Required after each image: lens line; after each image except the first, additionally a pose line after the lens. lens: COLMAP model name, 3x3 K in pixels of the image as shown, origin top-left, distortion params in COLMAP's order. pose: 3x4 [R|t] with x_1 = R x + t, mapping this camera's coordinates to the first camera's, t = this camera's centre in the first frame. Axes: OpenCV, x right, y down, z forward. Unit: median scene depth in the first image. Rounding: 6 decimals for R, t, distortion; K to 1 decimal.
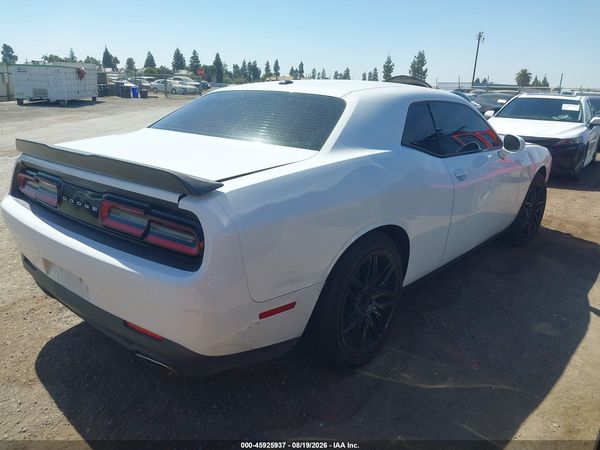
lens RADIAL K [[485.6, 0, 302.6], [0, 485.6, 228.5], [0, 0, 1]] dist [0.005999, -0.013689]
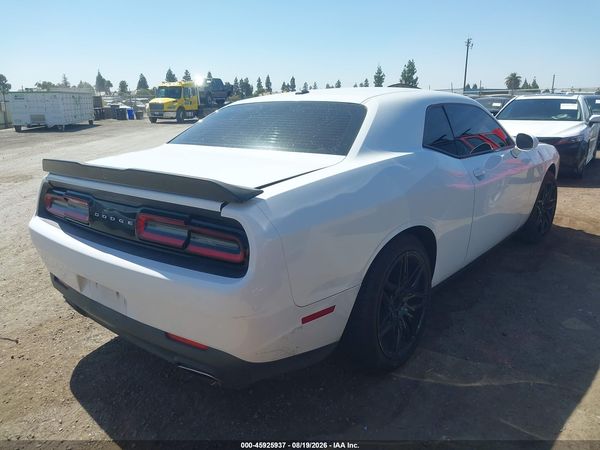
lens RADIAL K [[485.6, 0, 302.6], [0, 485.6, 228.5], [0, 0, 1]] dist [0.005999, -0.013689]
pose [[0.998770, -0.049432, 0.003938, -0.059828], [0.049520, 0.998408, -0.026989, 0.012340], [-0.002598, 0.027151, 0.999628, -0.004595]]
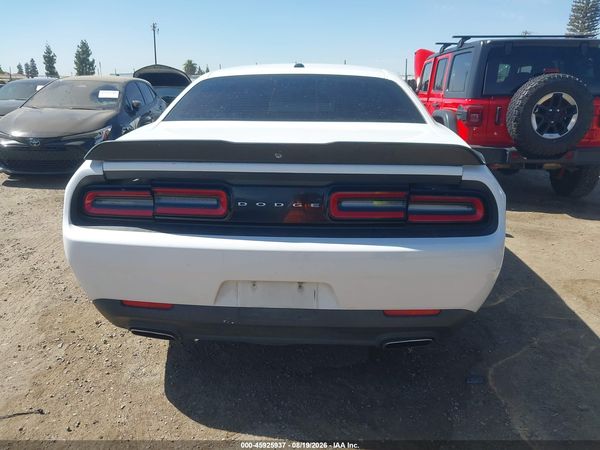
lens RADIAL K [[485.6, 0, 302.6], [0, 485.6, 228.5], [0, 0, 1]] dist [0.005999, -0.013689]
pose [[0.797990, -0.197943, 0.569237, -0.750173], [0.188502, 0.979111, 0.076216, -0.054986], [-0.572432, 0.046483, 0.818633, 0.223271]]
